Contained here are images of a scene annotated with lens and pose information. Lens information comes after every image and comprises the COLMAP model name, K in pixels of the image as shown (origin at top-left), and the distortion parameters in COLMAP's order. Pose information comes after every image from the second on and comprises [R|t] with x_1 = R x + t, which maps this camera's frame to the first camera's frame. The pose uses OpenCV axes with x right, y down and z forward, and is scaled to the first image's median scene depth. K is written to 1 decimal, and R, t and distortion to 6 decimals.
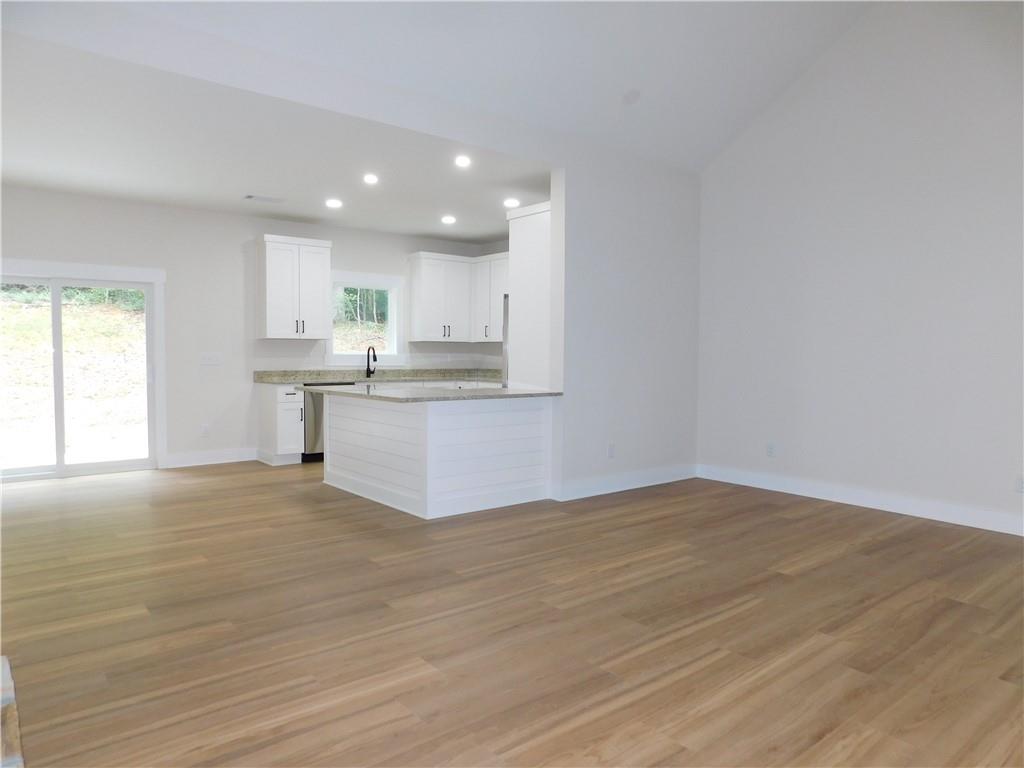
lens RADIAL K [[671.7, 0, 512.0], [0, 671.7, 384.0], [0, 0, 1]] dist [-0.058447, 0.044237]
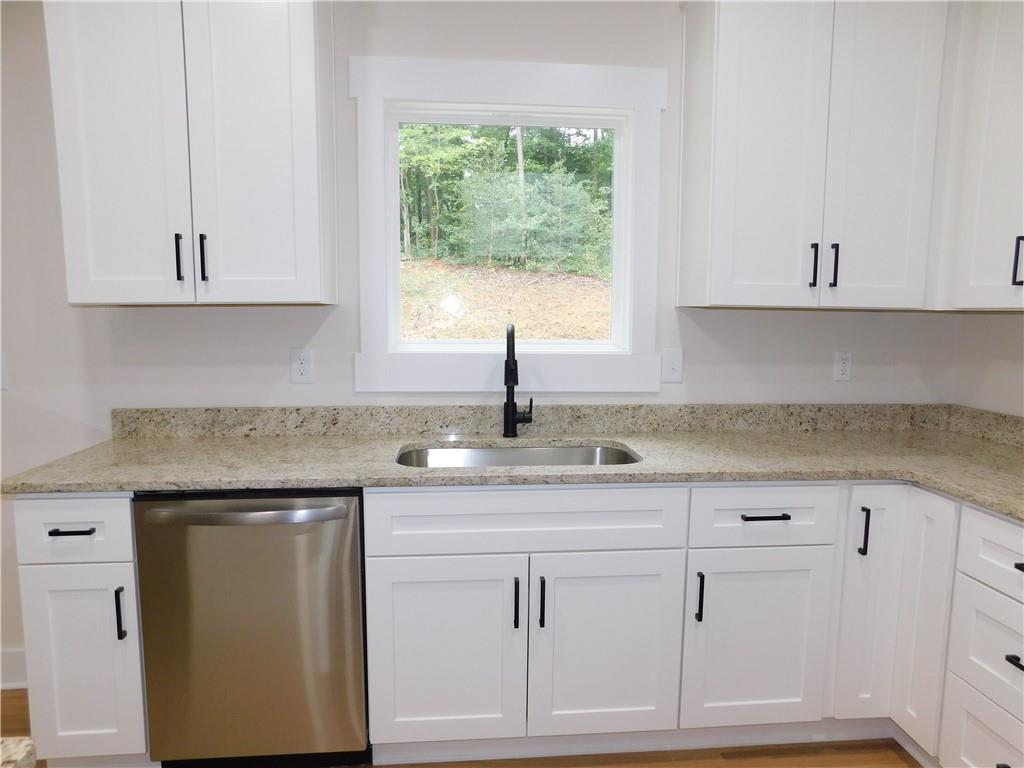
lens RADIAL K [[671.7, 0, 512.0], [0, 671.7, 384.0], [0, 0, 1]] dist [-0.058447, 0.044237]
pose [[0.824077, 0.059687, -0.563325, -0.053250], [-0.026194, 0.997385, 0.067360, -0.050004], [0.565873, -0.040754, 0.823485, 0.754928]]
